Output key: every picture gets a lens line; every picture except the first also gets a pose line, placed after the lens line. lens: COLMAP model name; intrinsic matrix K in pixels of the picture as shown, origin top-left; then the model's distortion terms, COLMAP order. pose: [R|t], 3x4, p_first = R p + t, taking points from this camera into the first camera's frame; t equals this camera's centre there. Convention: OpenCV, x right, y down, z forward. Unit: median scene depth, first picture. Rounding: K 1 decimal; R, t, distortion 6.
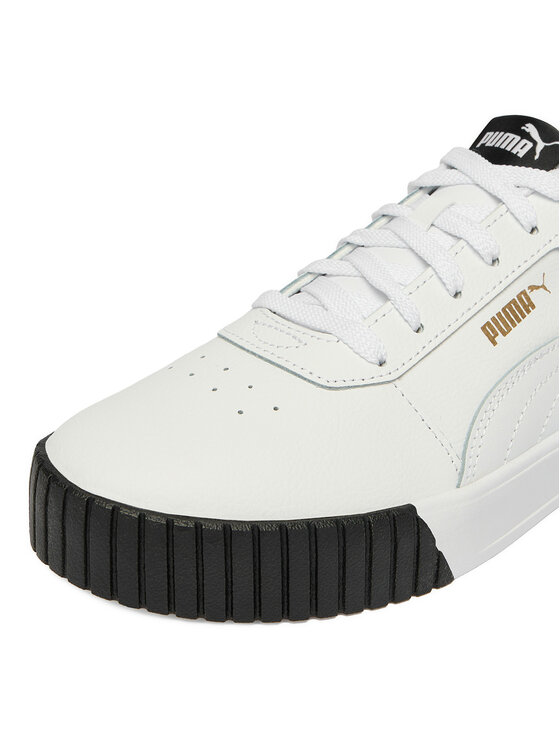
lens RADIAL K [[1150.8, 0, 280.0], [0, 1150.8, 373.0], [0, 0, 1]] dist [-0.811247, 9.157794]
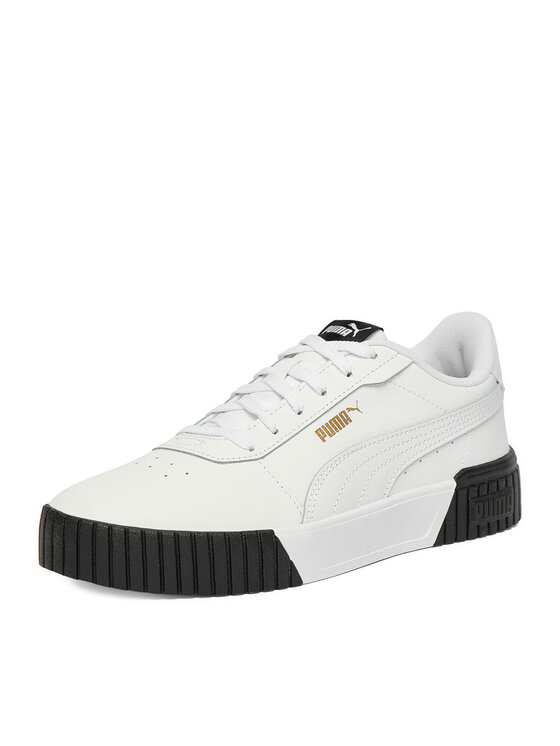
lens RADIAL K [[2195.1, 0, 280.0], [0, 2195.1, 373.0], [0, 0, 1]] dist [0.006011, 0.068973]
pose [[0.999437, -0.033415, -0.003127, 0.139478], [0.031352, 0.962841, -0.268243, 0.719733], [0.011975, 0.267994, 0.963346, -2.049187]]
